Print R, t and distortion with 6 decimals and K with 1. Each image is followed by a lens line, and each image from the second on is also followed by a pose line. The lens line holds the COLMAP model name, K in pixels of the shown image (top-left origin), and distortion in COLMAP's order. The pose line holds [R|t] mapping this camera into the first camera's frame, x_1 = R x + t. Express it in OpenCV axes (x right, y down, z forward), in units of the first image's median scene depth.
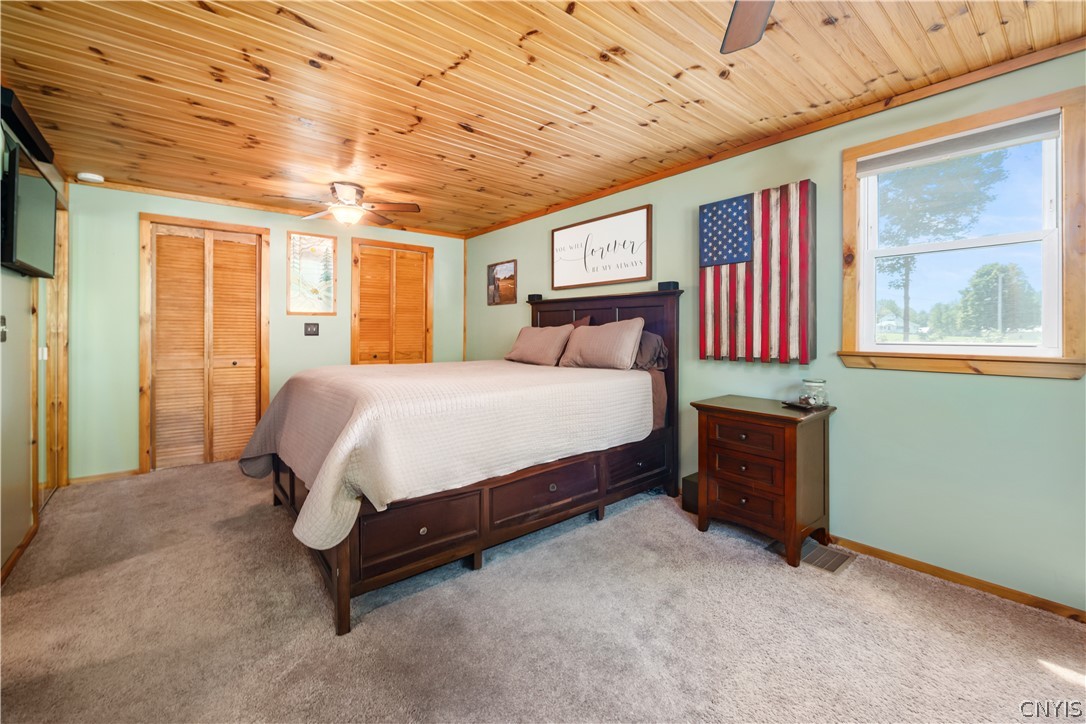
lens RADIAL K [[449.2, 0, 554.0], [0, 449.2, 329.6], [0, 0, 1]] dist [-0.010217, -0.001376]
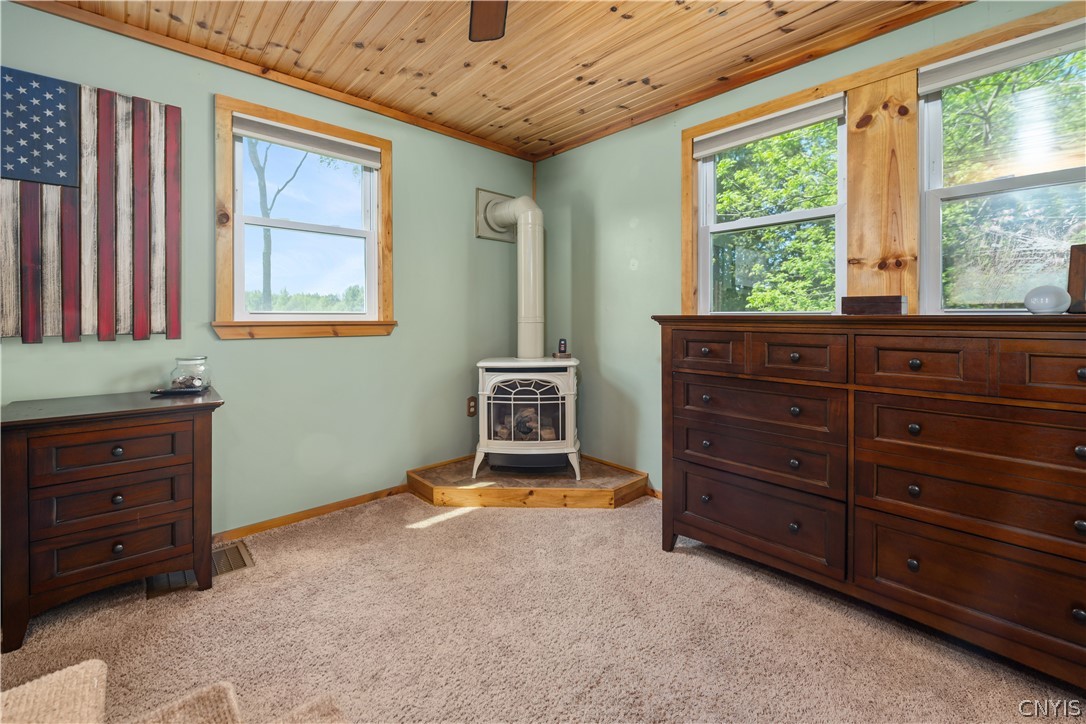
lens RADIAL K [[449.2, 0, 542.4], [0, 449.2, 316.0], [0, 0, 1]] dist [-0.010217, -0.001376]
pose [[-0.043546, 0.002784, 0.999048, -0.238557], [-0.003042, 0.999991, -0.002919, 0.034852], [-0.999047, -0.003167, -0.043538, 0.363000]]
